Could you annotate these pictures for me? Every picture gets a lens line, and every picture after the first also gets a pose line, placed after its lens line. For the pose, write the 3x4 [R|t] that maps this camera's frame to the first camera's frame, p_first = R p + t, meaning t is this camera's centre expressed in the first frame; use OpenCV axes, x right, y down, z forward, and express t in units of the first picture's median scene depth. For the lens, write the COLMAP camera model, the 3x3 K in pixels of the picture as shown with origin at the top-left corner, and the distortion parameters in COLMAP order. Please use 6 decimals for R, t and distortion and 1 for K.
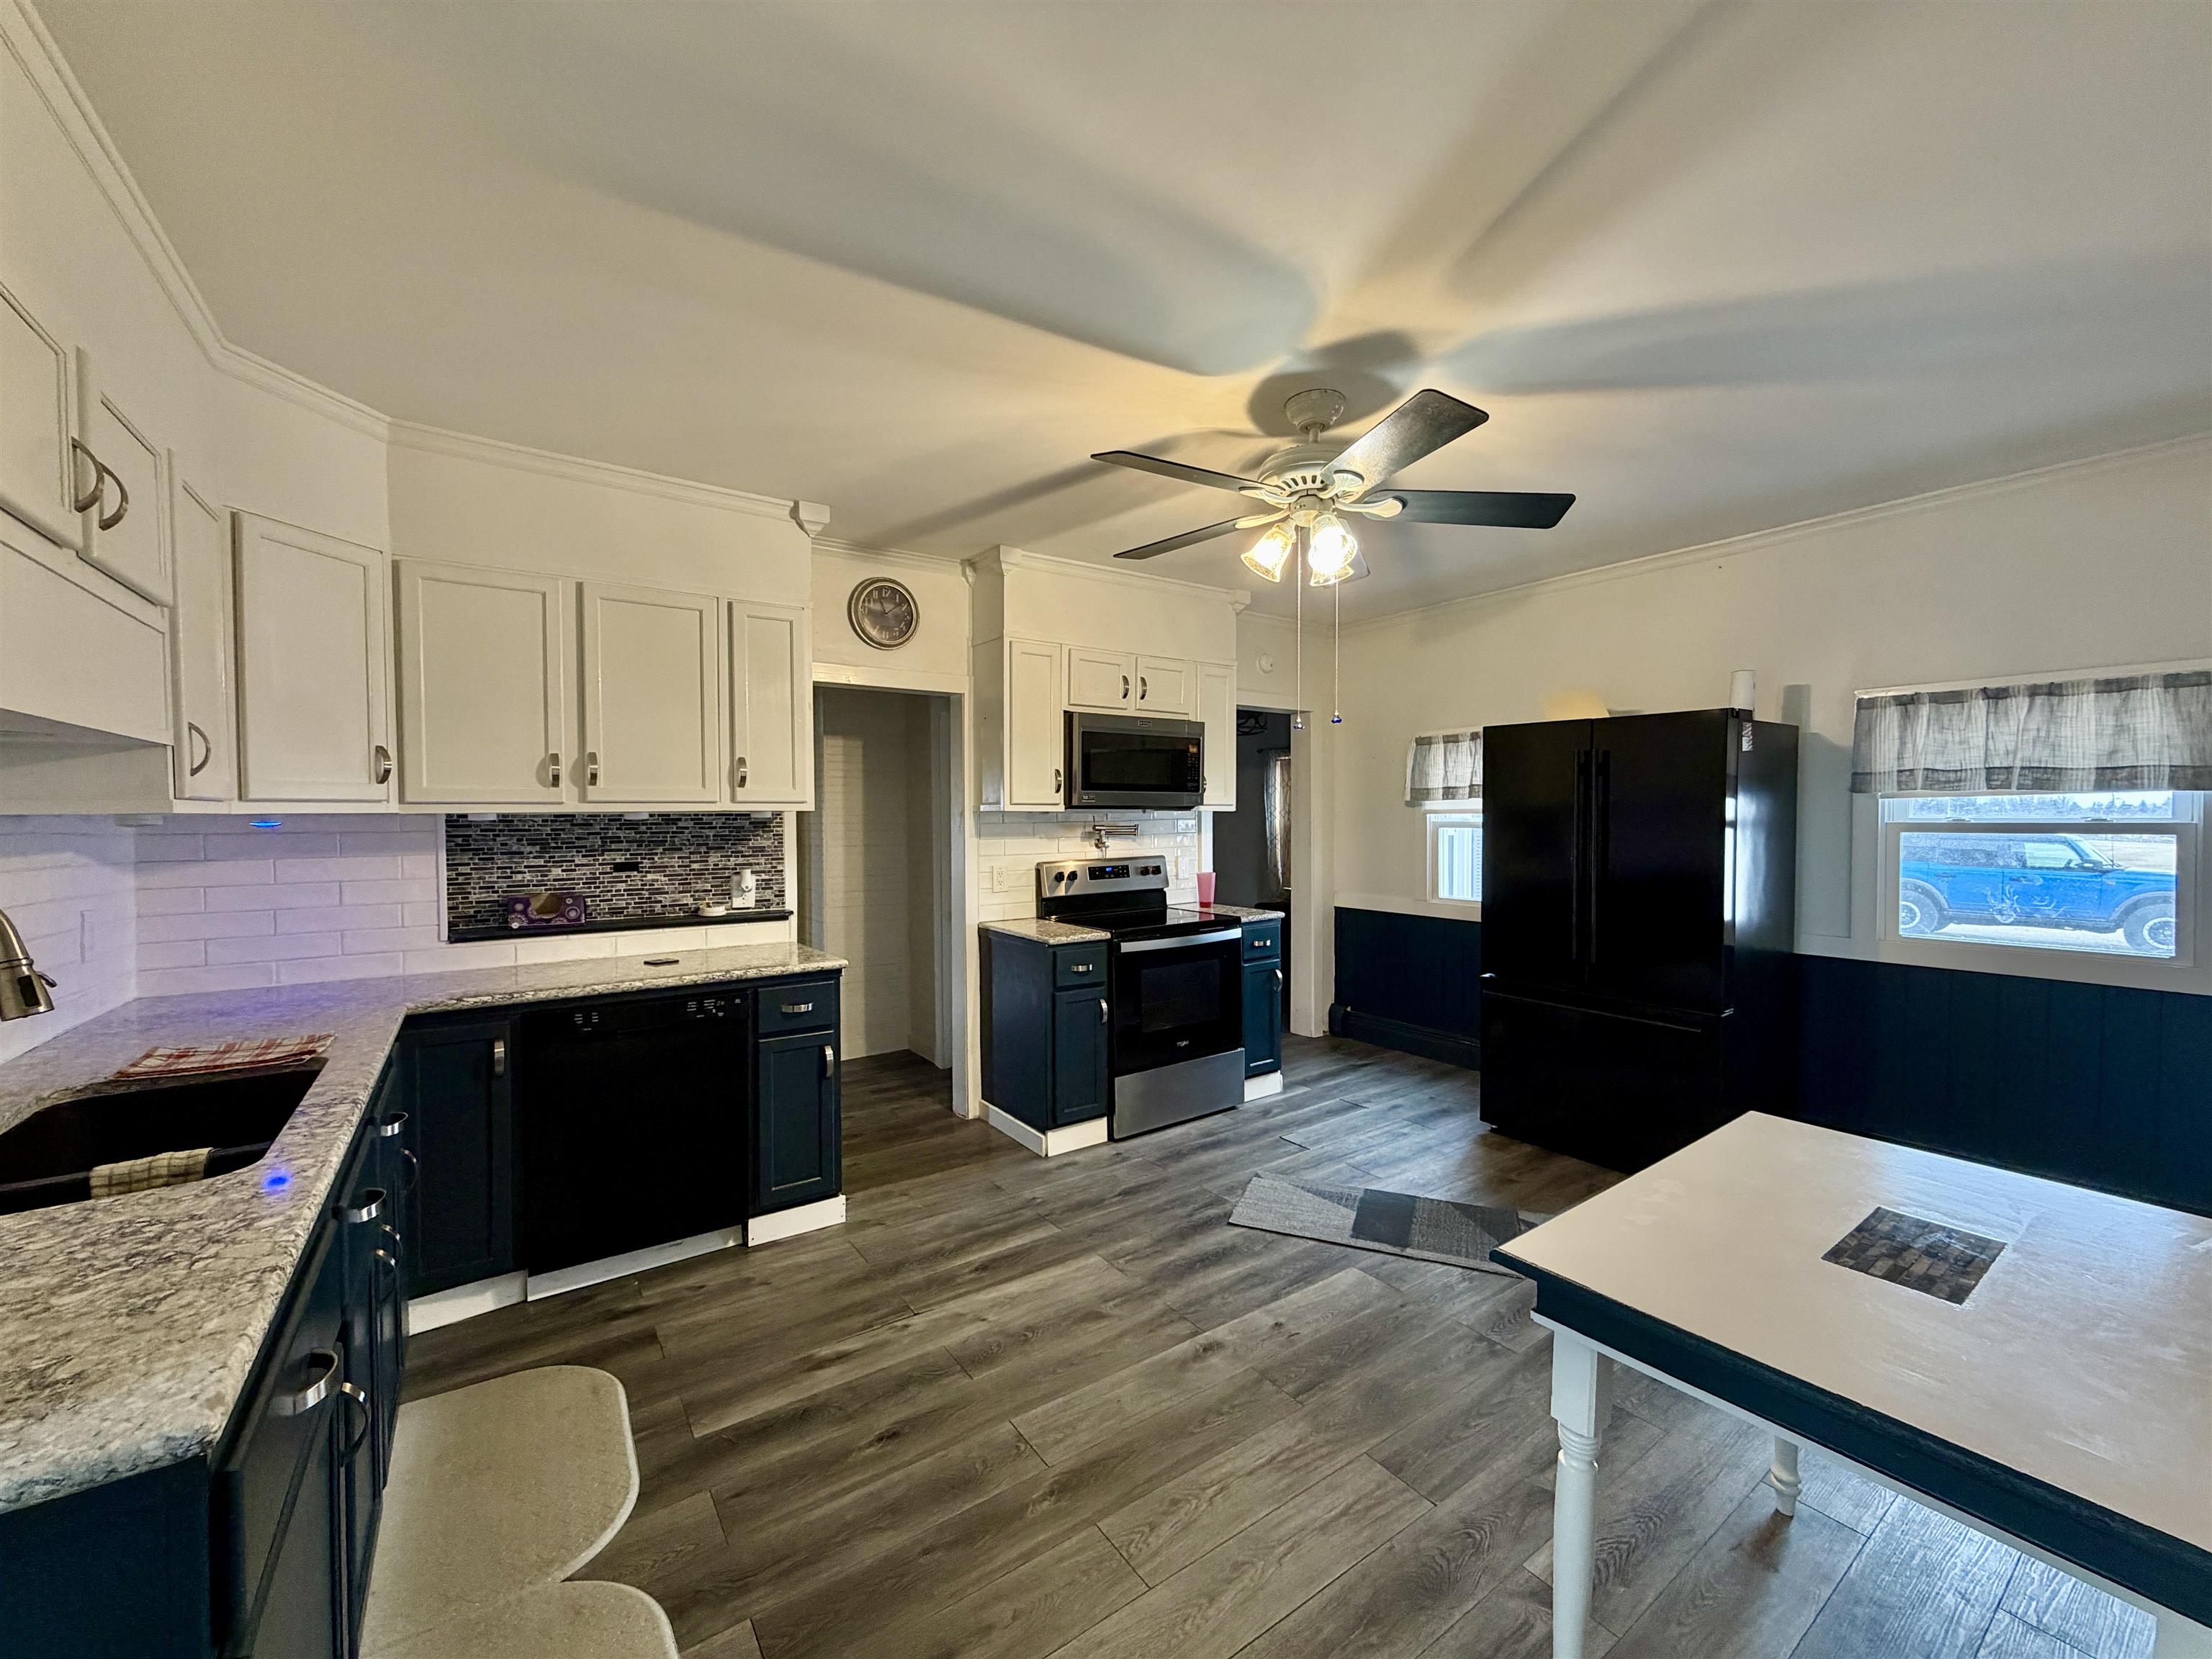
lens RADIAL K [[880.8, 0, 1099.5], [0, 880.8, 831.4], [0, 0, 1]] dist [0.000950, 0.000546]
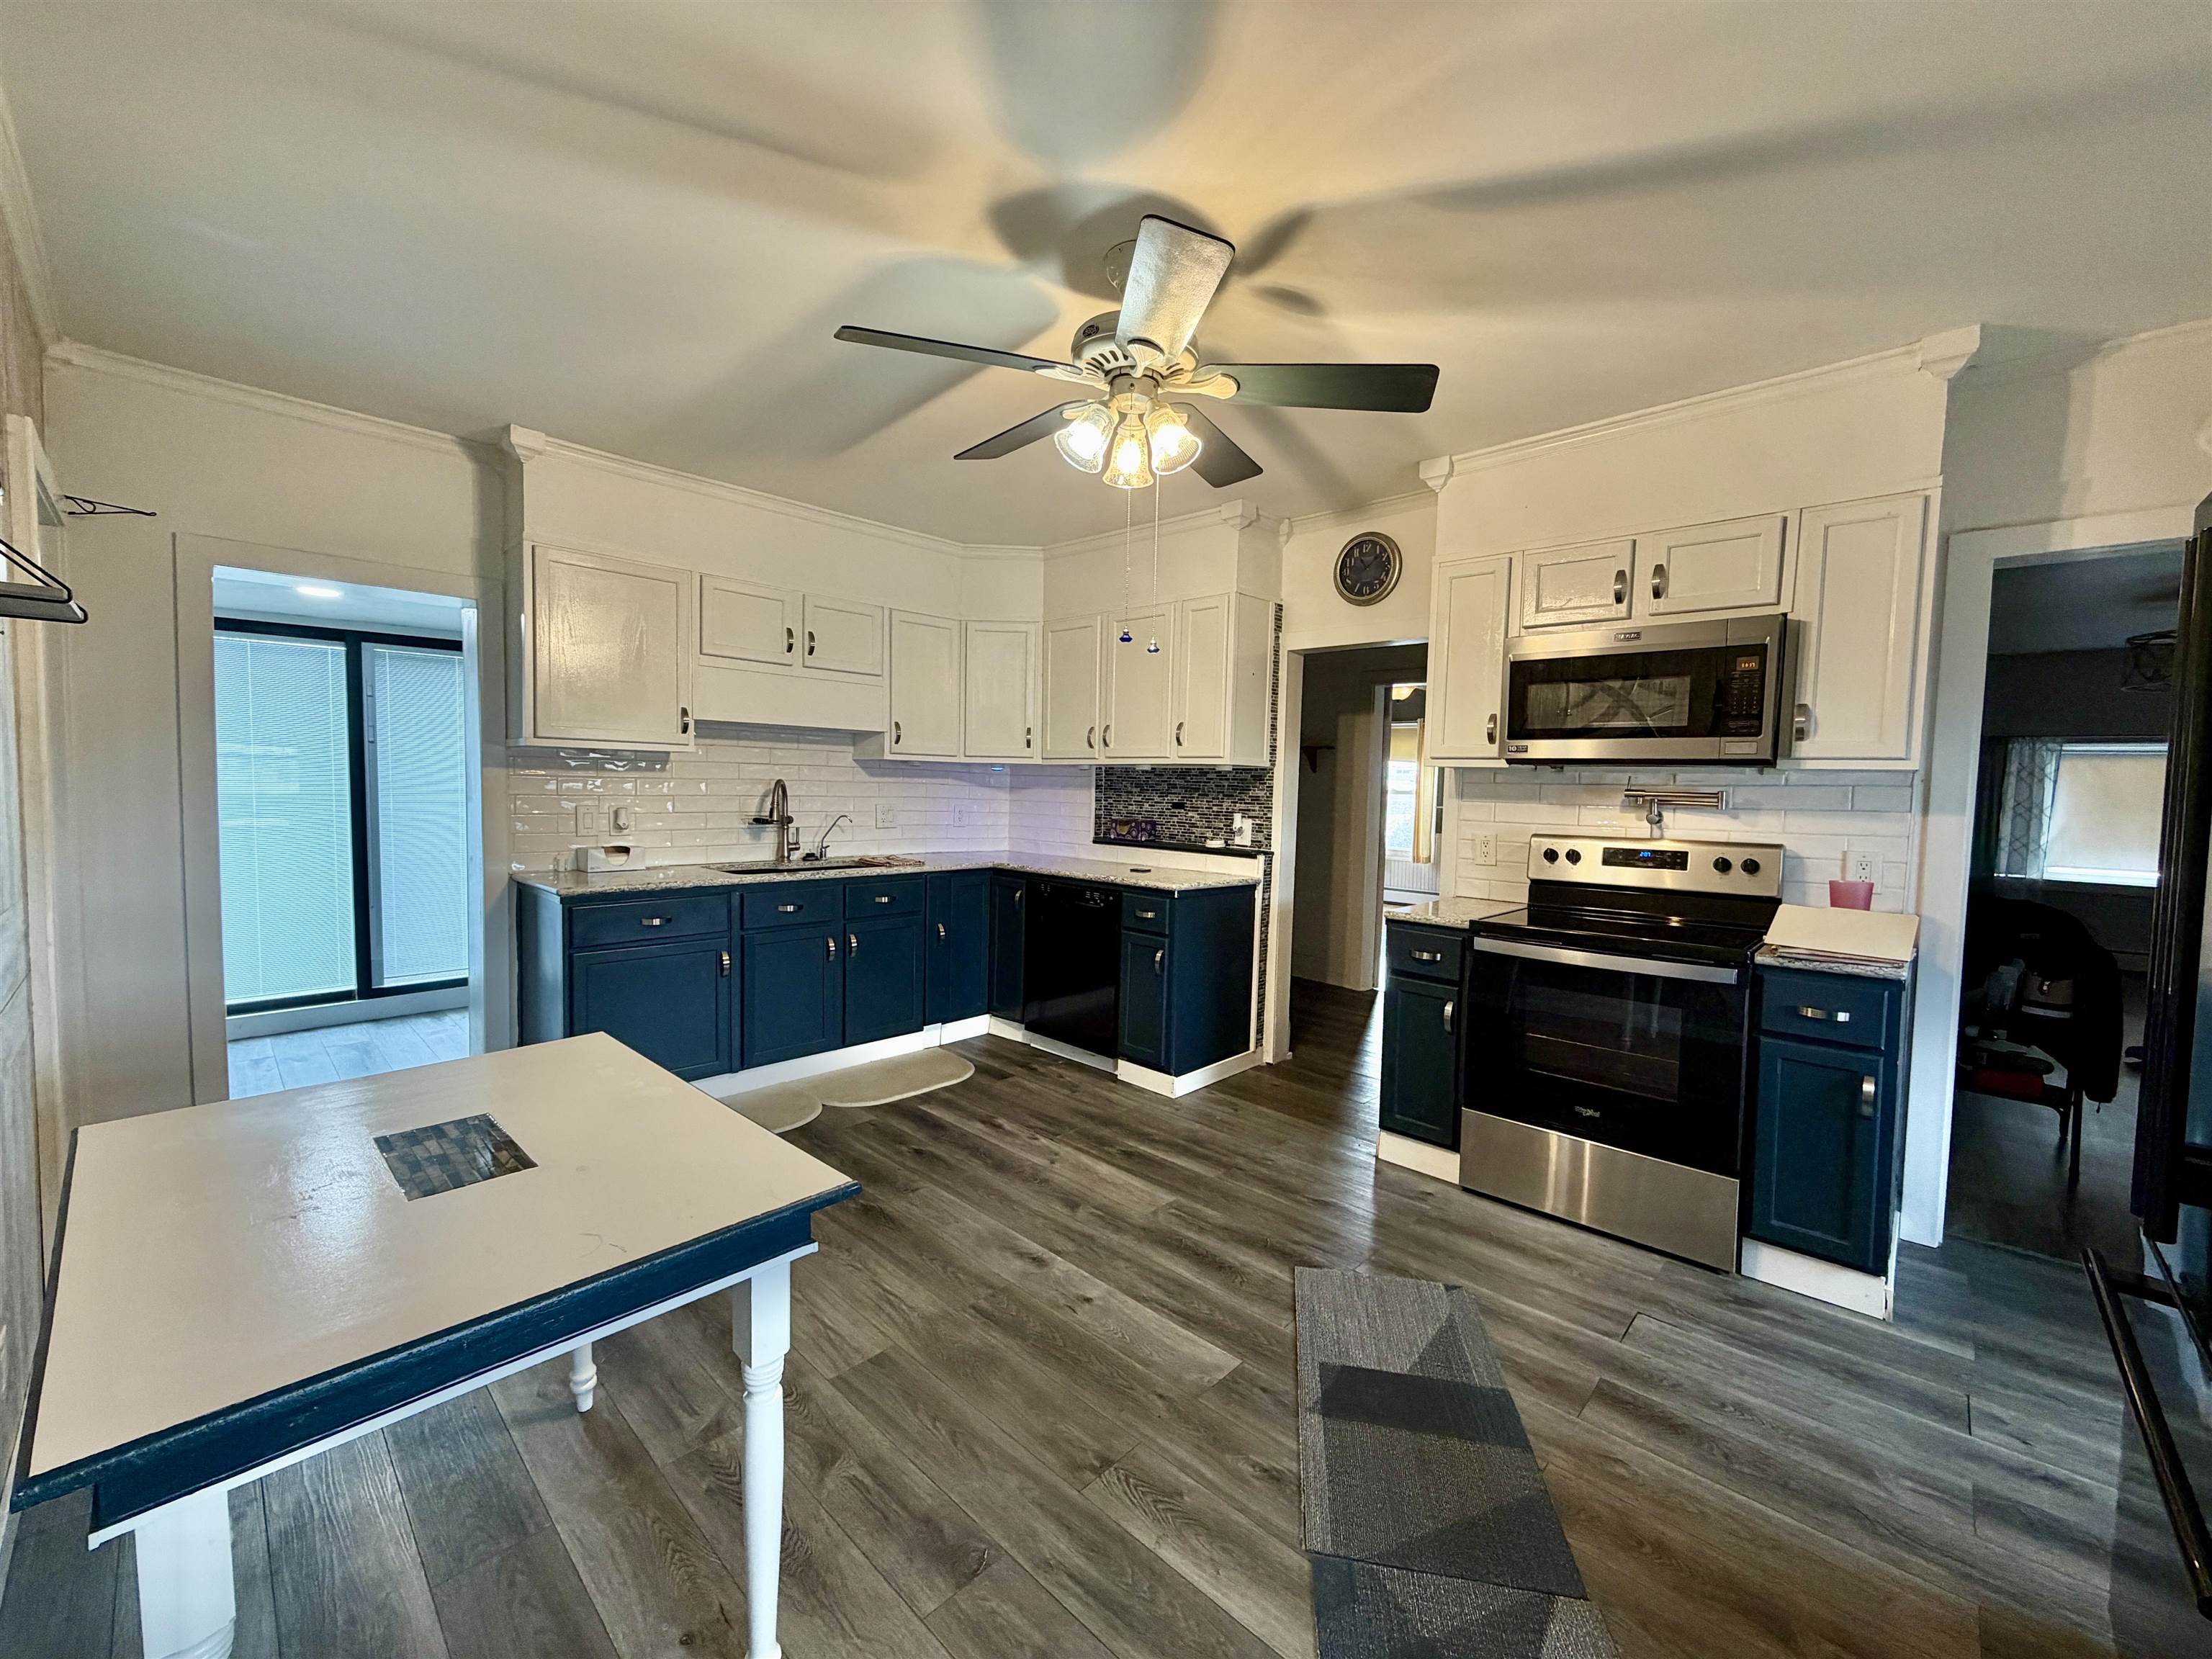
lens RADIAL K [[880.8, 0, 1099.7], [0, 880.8, 830.2], [0, 0, 1]] dist [0.000950, 0.000546]
pose [[0.196235, 0.063220, -0.978517, 0.987266], [-0.045403, 0.997435, 0.055337, 0.009139], [0.979505, 0.033569, 0.198602, 0.733682]]
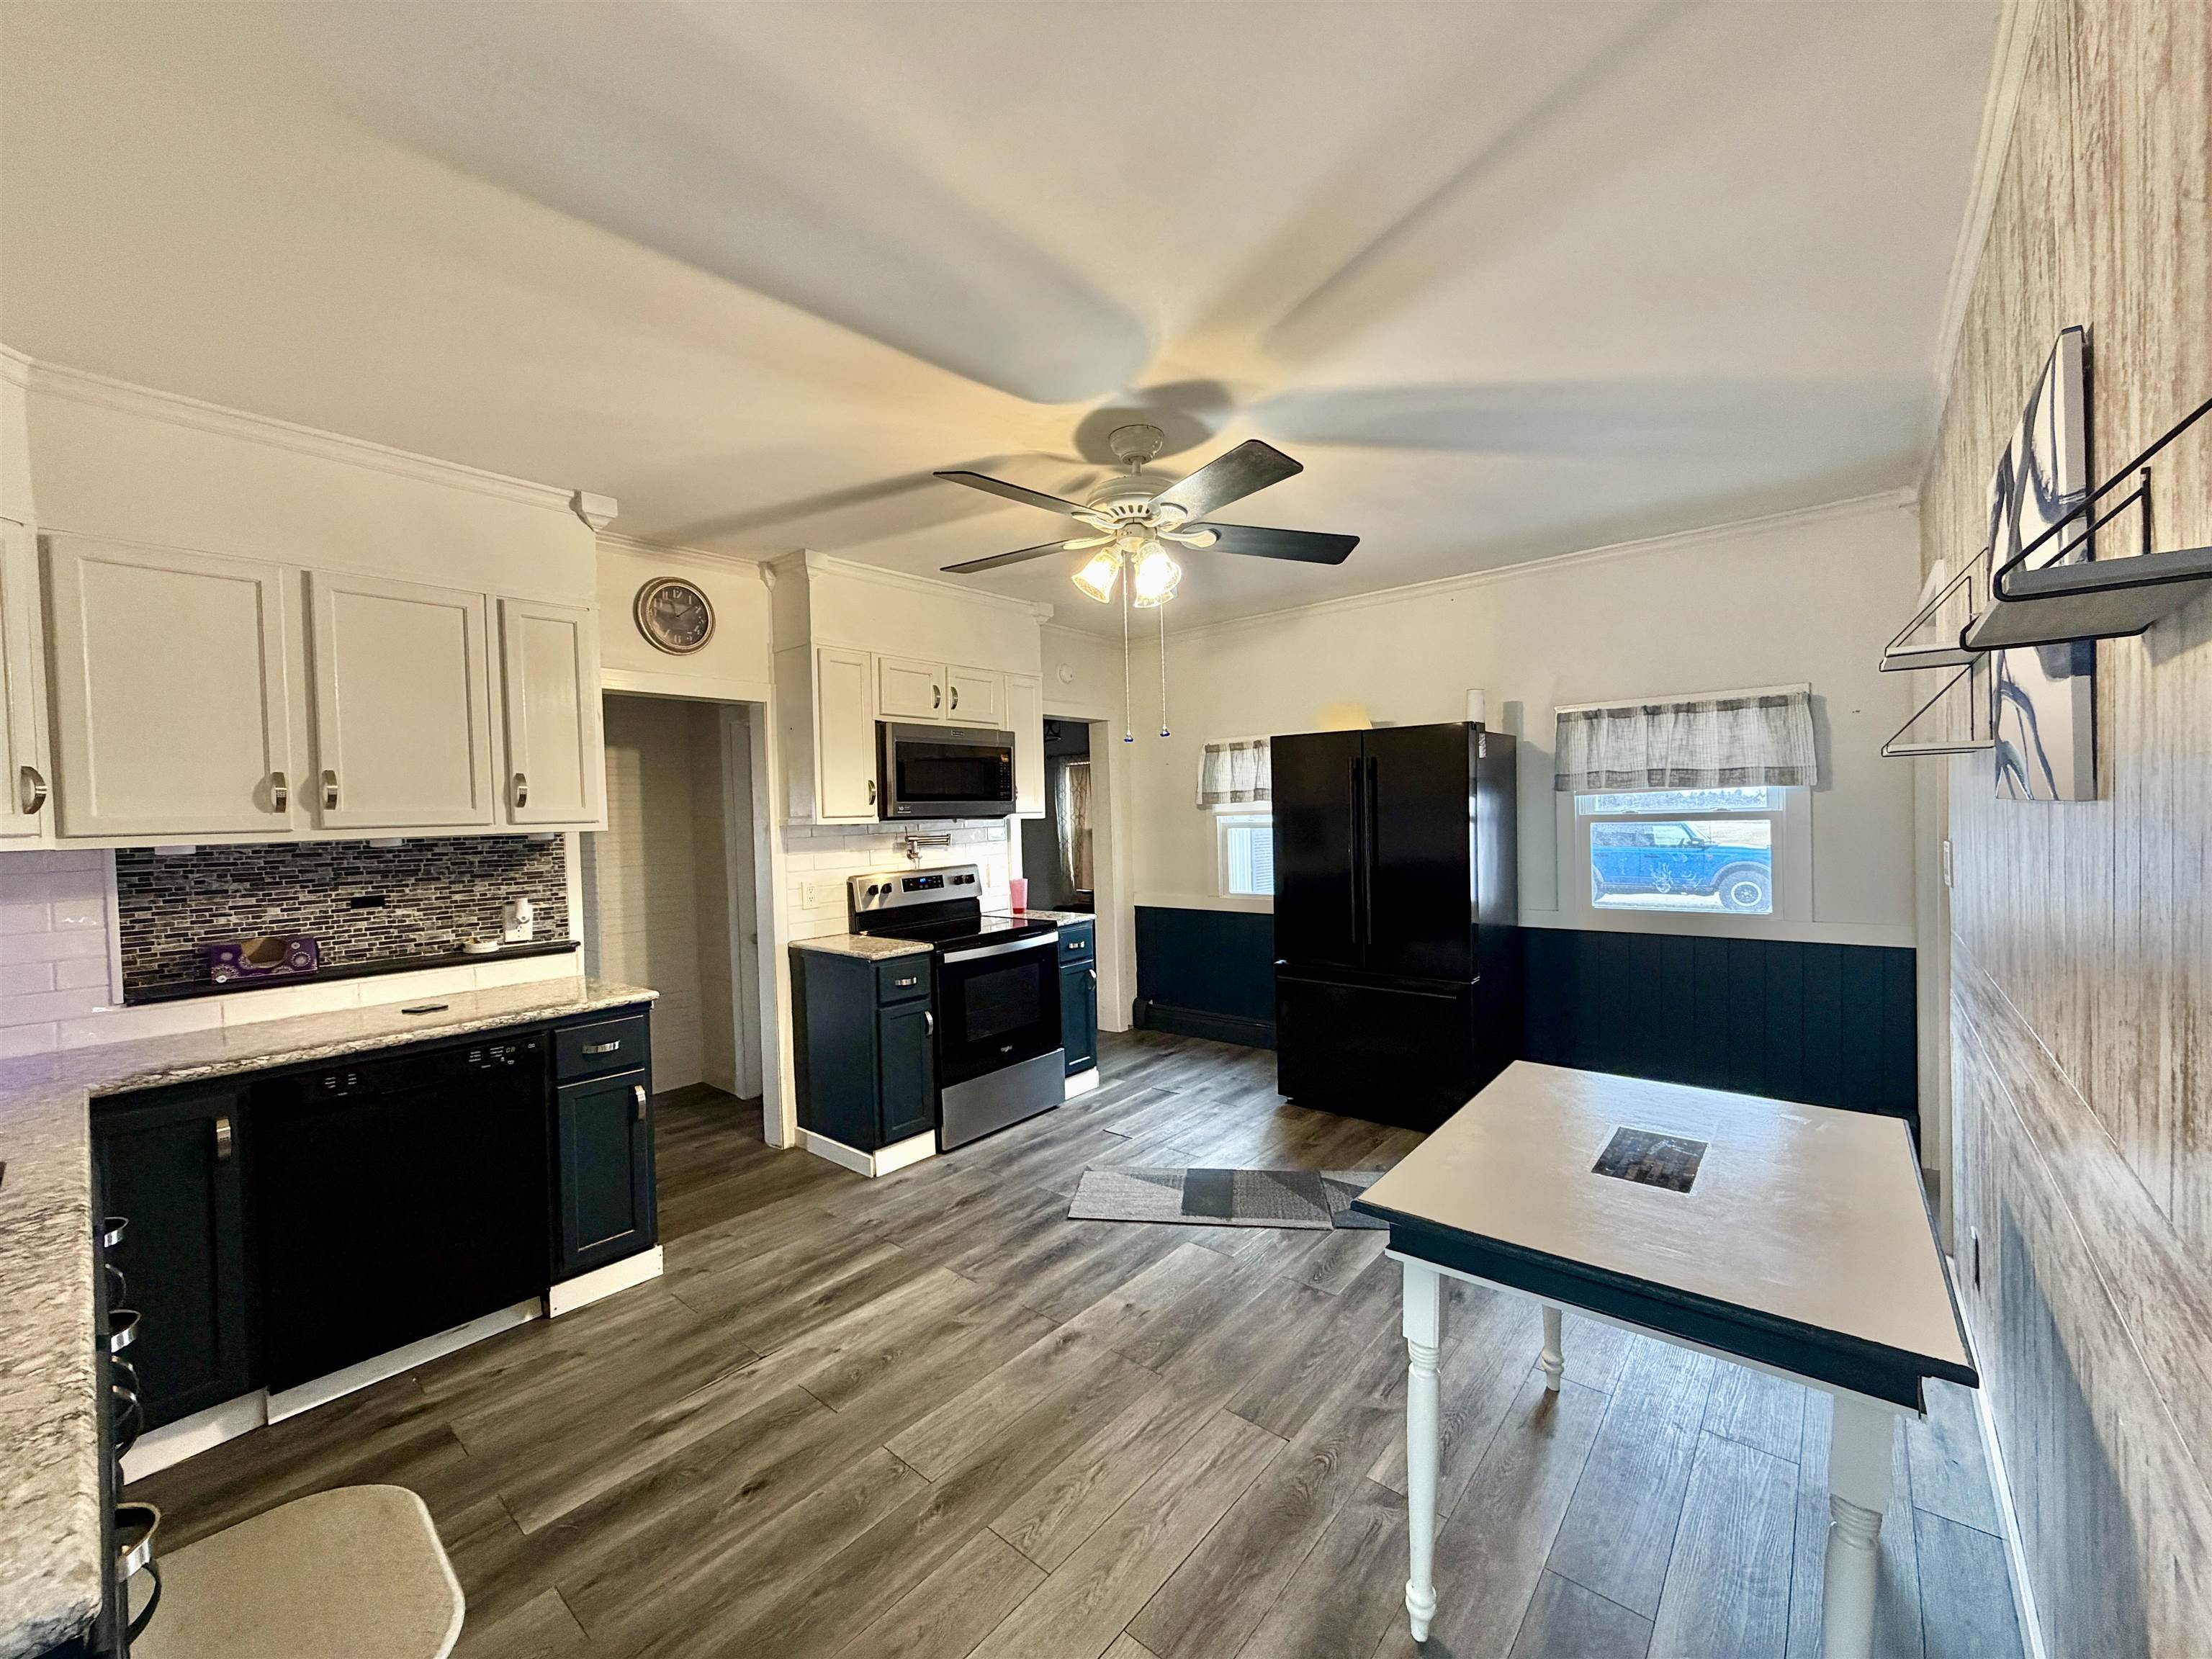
lens RADIAL K [[880.8, 0, 1098.7], [0, 880.8, 830.7], [0, 0, 1]] dist [0.000950, 0.000546]
pose [[0.967930, -0.028710, 0.249576, -0.071960], [0.030185, 0.999542, -0.002082, -0.007370], [-0.249402, 0.009548, 0.968353, -0.016577]]
